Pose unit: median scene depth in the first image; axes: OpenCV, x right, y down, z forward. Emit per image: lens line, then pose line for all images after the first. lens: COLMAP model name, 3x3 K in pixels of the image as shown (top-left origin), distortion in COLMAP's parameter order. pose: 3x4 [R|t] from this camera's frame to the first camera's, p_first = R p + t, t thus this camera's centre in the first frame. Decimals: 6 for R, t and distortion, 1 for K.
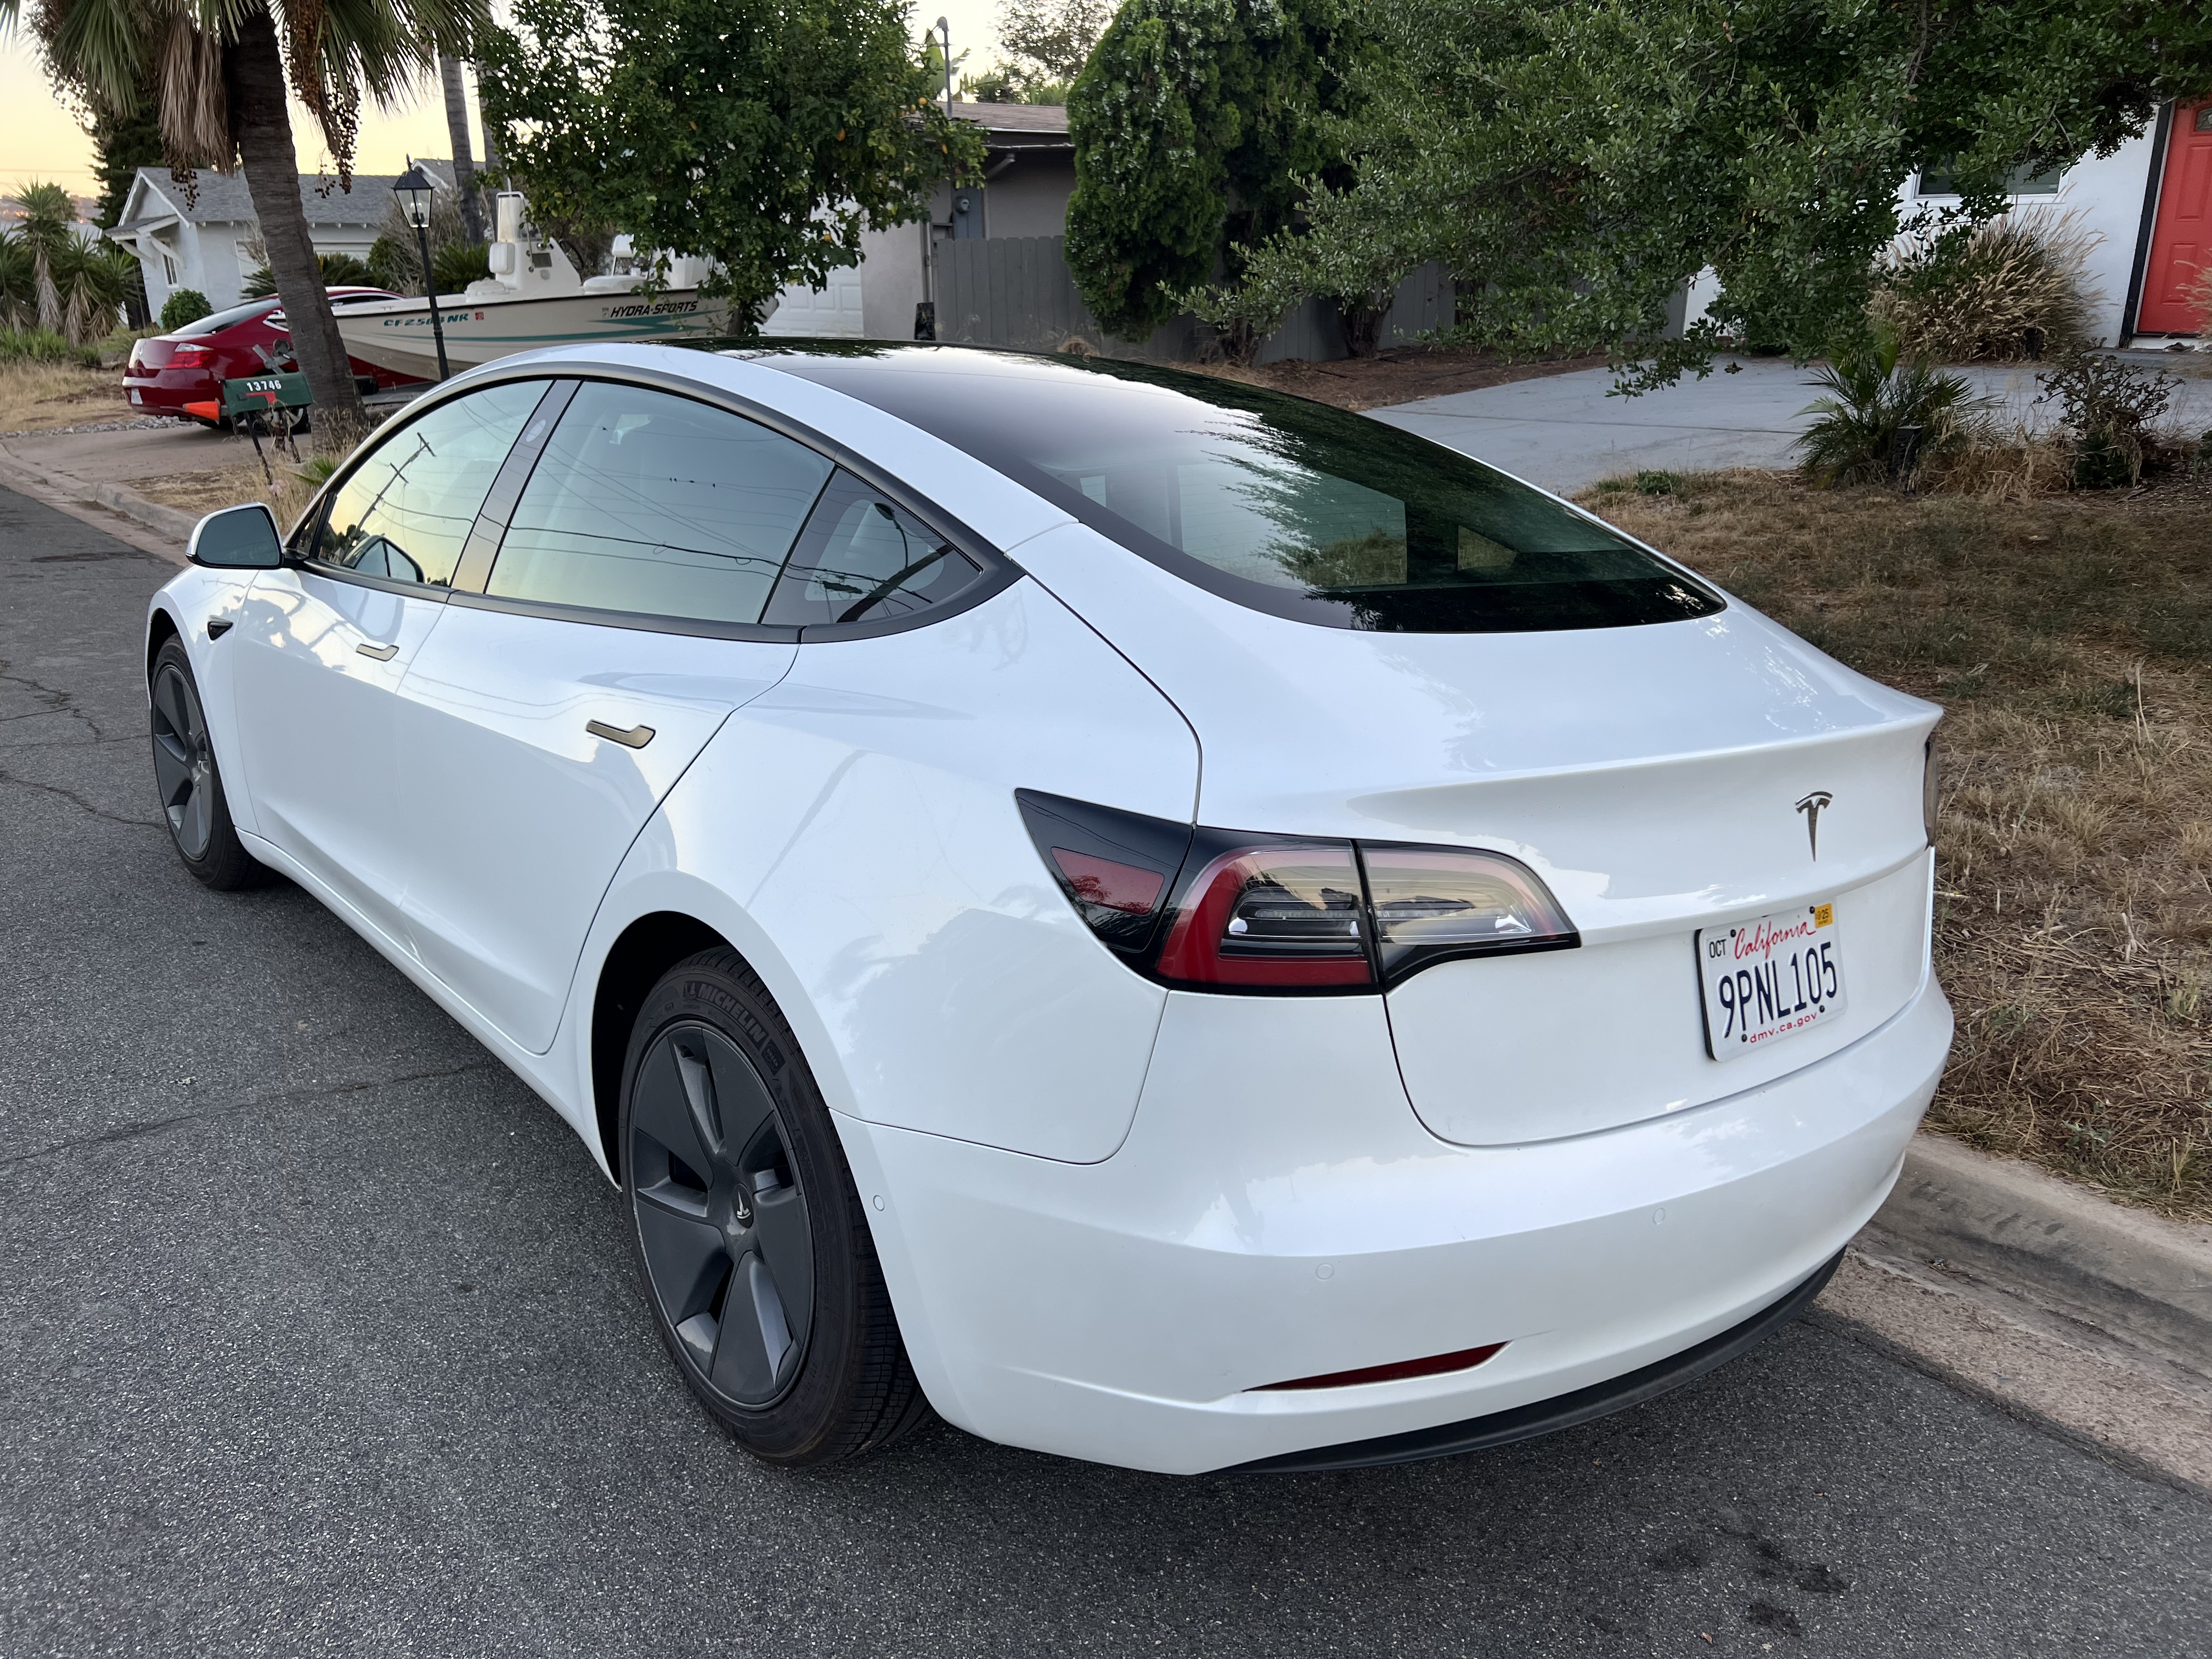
lens RADIAL K [[1660.7, 0, 1106.0], [0, 1660.7, 829.5], [0, 0, 1]] dist [-0.001860, -0.002861]
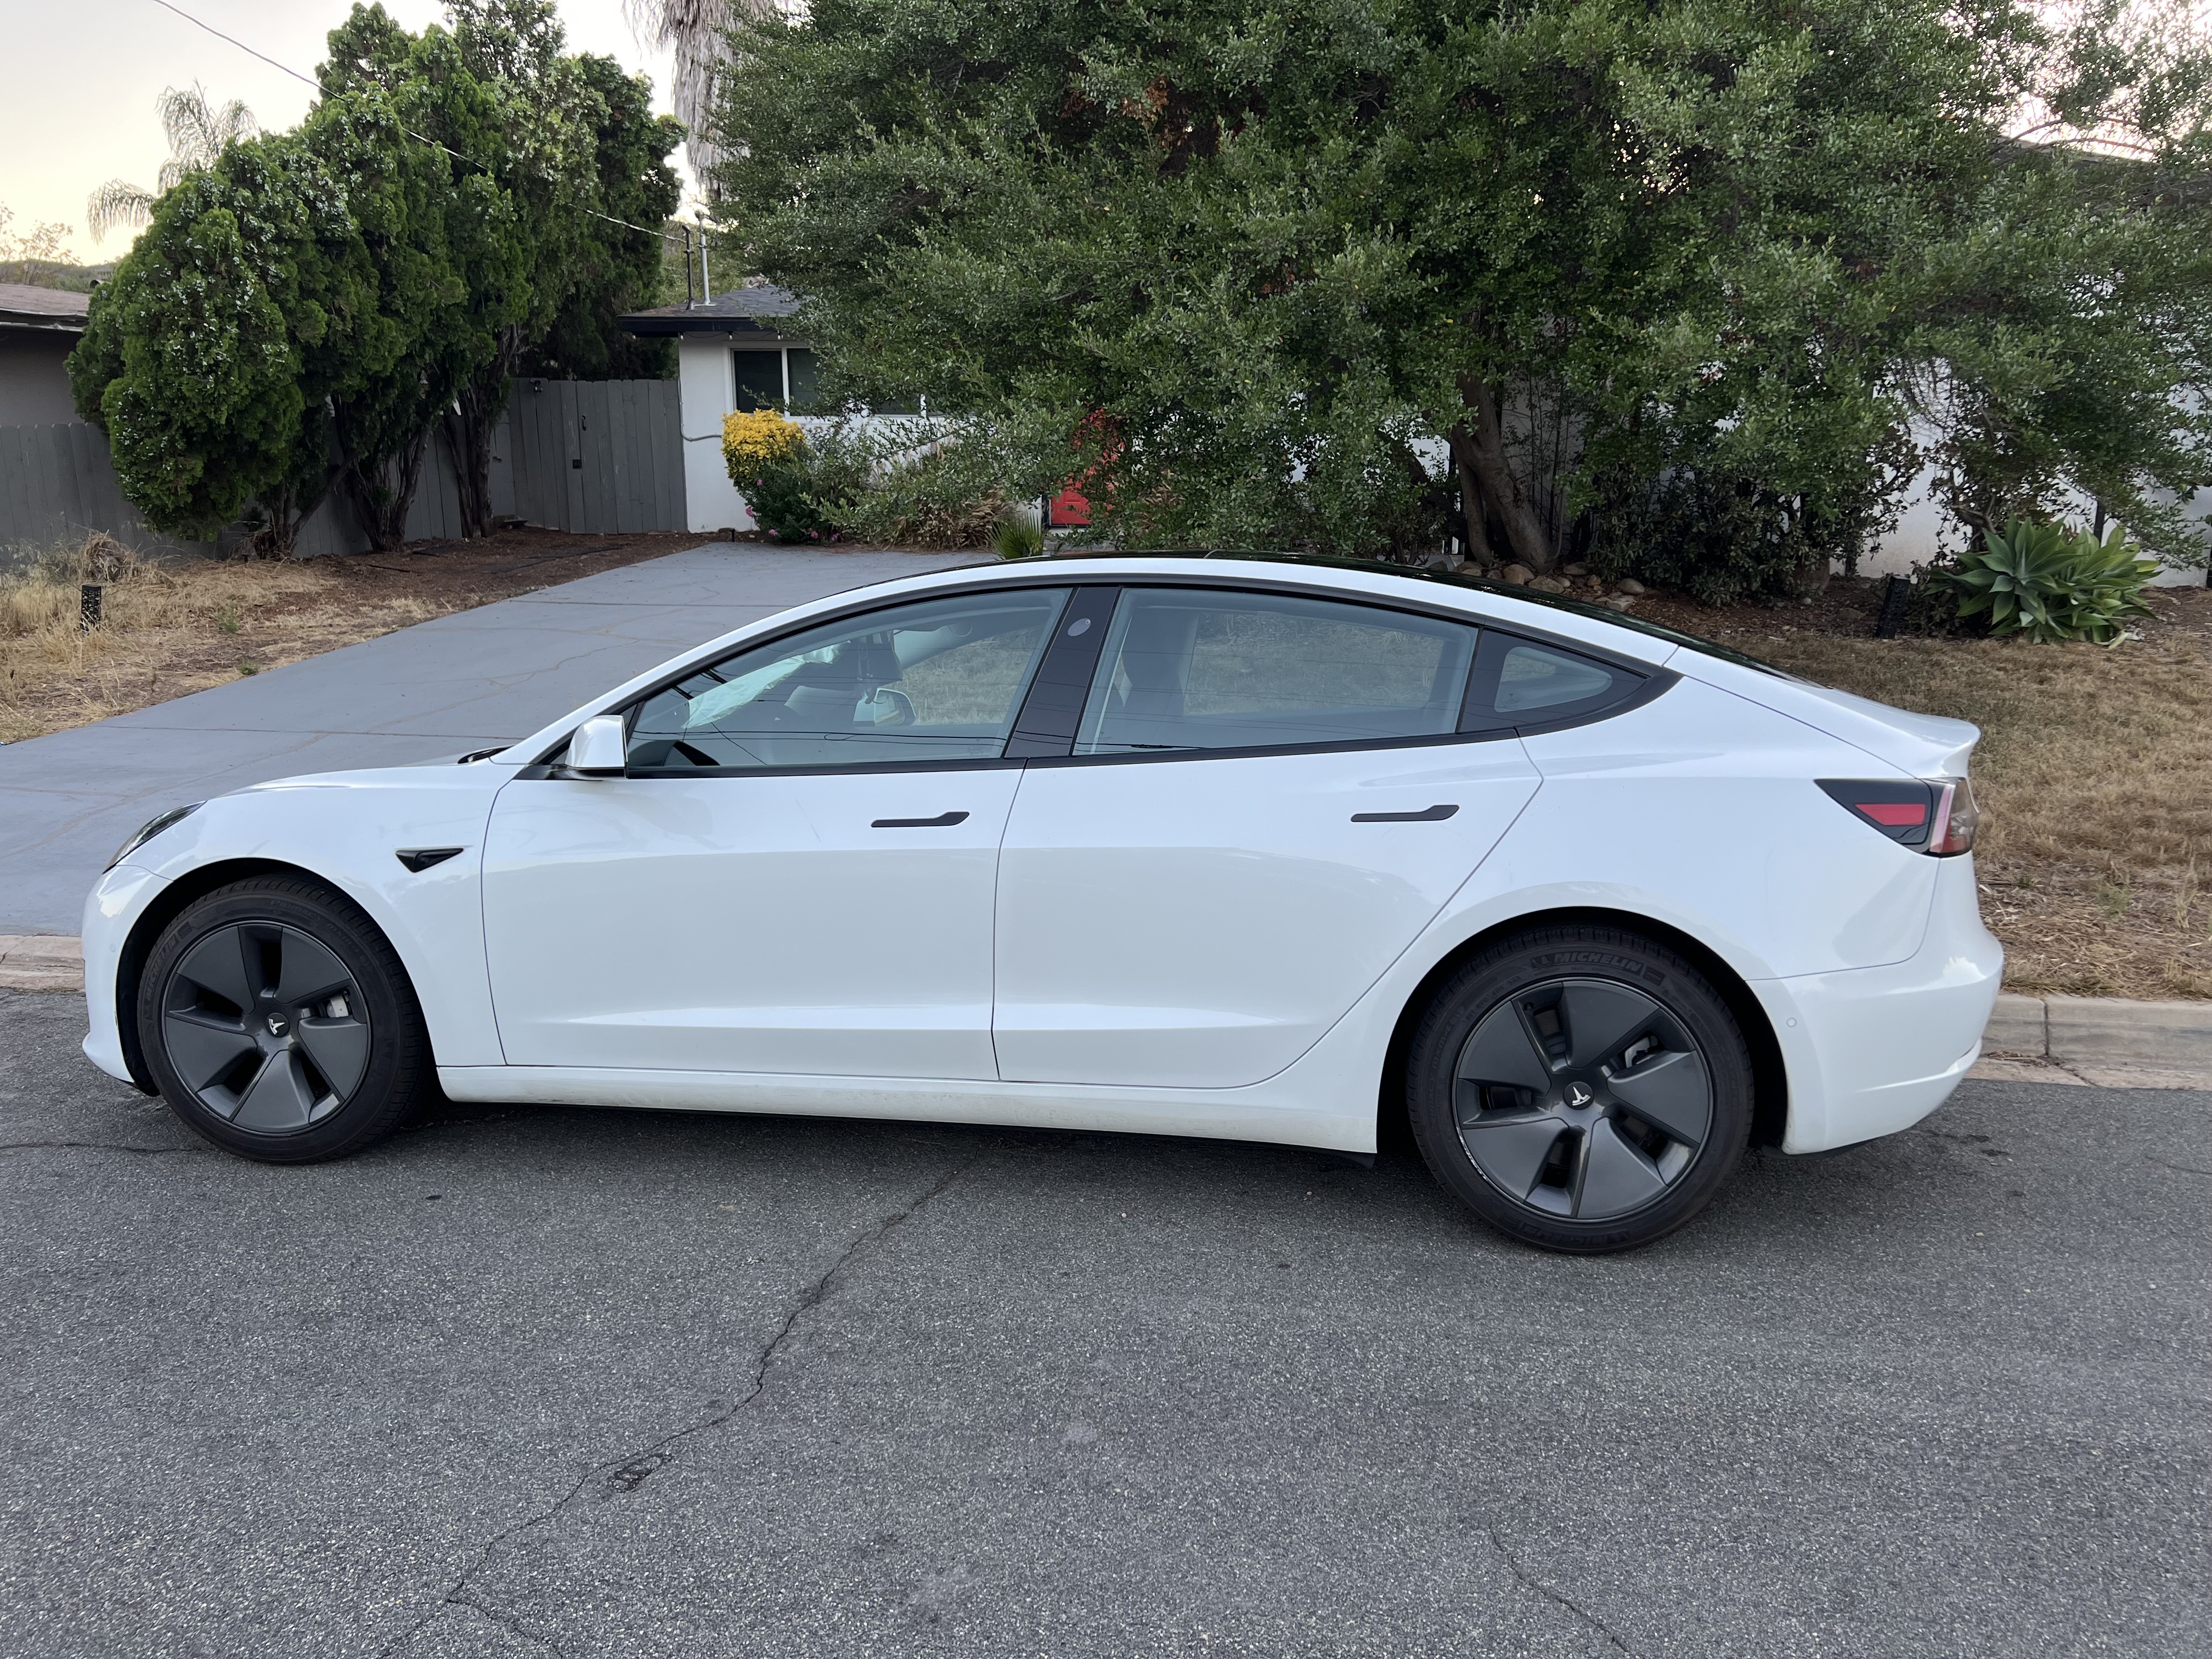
lens RADIAL K [[1660.7, 0, 1106.0], [0, 1660.7, 829.5], [0, 0, 1]] dist [-0.001860, -0.002861]
pose [[0.764178, -0.124845, 0.632808, -0.227119], [0.190959, 0.980897, -0.037084, -0.007159], [-0.616090, 0.149179, 0.773420, 0.004227]]
